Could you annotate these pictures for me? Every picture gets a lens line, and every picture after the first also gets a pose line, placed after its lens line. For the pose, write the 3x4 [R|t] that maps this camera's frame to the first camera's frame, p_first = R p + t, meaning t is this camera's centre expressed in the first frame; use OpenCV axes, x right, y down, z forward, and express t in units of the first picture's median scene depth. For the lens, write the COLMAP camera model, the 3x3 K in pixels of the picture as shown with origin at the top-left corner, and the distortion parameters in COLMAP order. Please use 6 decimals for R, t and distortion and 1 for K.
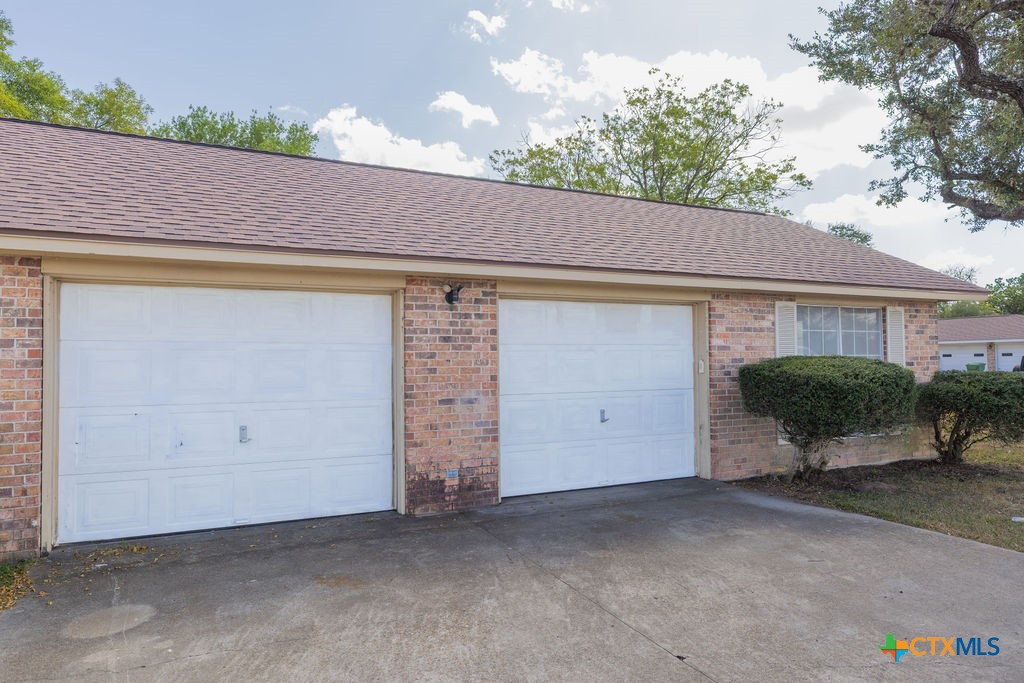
lens RADIAL K [[690.2, 0, 512.2], [0, 690.2, 344.1], [0, 0, 1]] dist [0.001359, 0.000271]
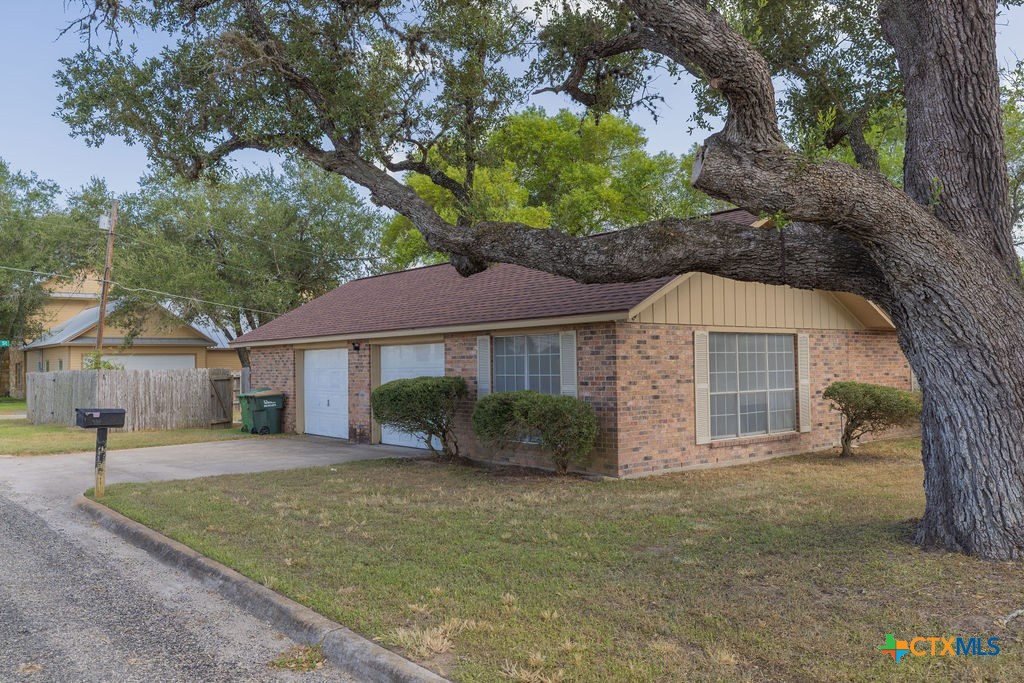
lens RADIAL K [[825.2, 0, 512.2], [0, 825.2, 341.3], [0, 0, 1]] dist [0.001303, 0.000059]
pose [[0.209750, -0.024942, -0.977437, 2.042745], [0.034128, 0.999252, -0.018175, -0.019112], [0.977159, -0.029546, 0.210444, 0.716900]]
